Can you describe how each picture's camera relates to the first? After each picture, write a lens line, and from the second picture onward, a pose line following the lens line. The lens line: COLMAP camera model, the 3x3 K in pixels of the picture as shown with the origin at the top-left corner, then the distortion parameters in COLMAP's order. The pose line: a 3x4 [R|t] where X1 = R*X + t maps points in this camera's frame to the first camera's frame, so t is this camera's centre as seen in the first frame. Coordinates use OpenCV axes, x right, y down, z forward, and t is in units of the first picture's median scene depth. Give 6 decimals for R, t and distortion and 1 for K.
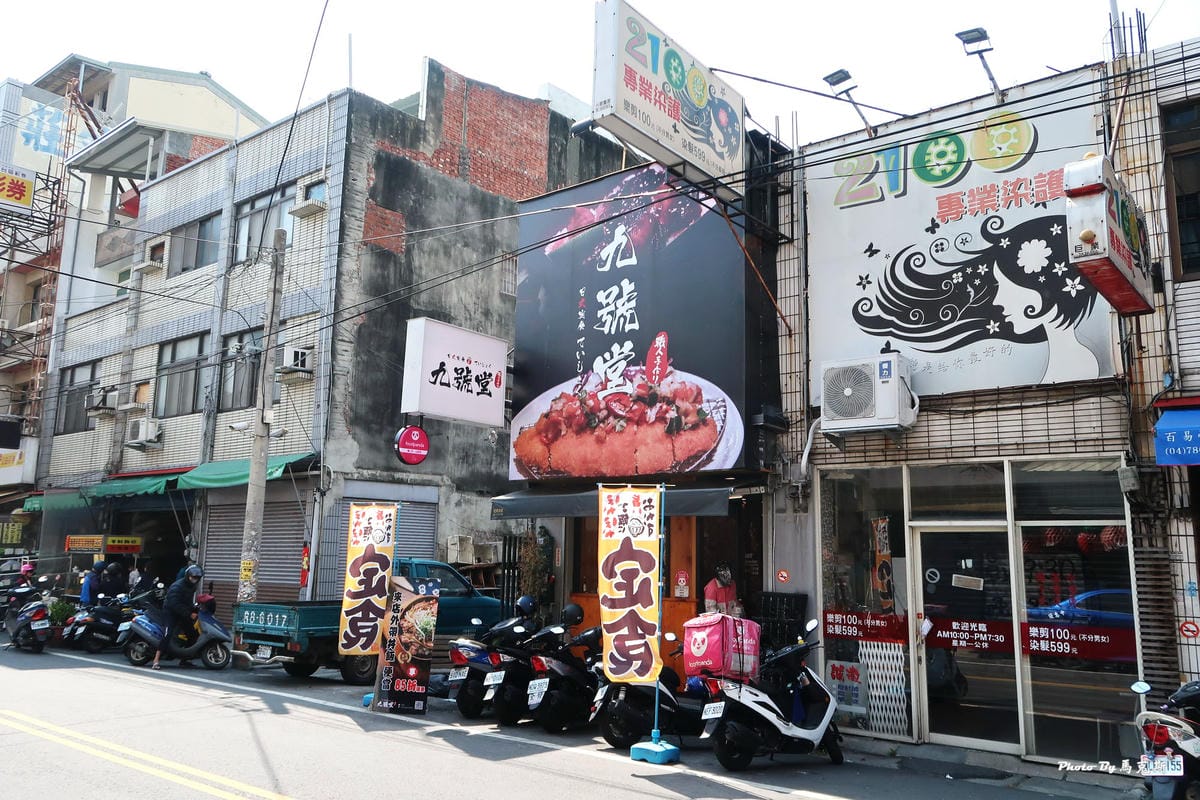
lens RADIAL K [[917.1, 0, 600.0], [0, 917.1, 400.0], [0, 0, 1]] dist [0.001586, -0.000306]
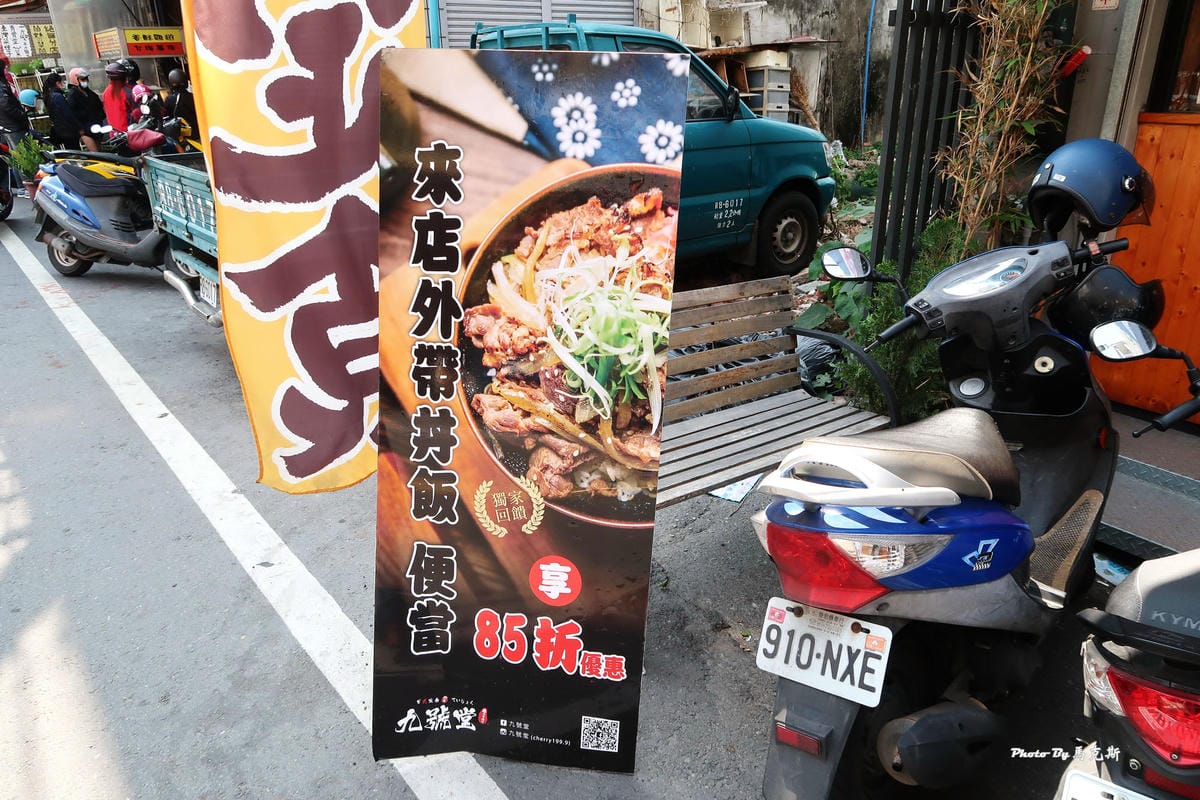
lens RADIAL K [[823.5, 0, 600.0], [0, 823.5, 400.0], [0, 0, 1]] dist [-0.017897, 0.005791]
pose [[0.976489, 0.048367, -0.210073, -0.158936], [0.070603, 0.848997, 0.523660, 0.174064], [0.203679, -0.526180, 0.825621, 0.865564]]
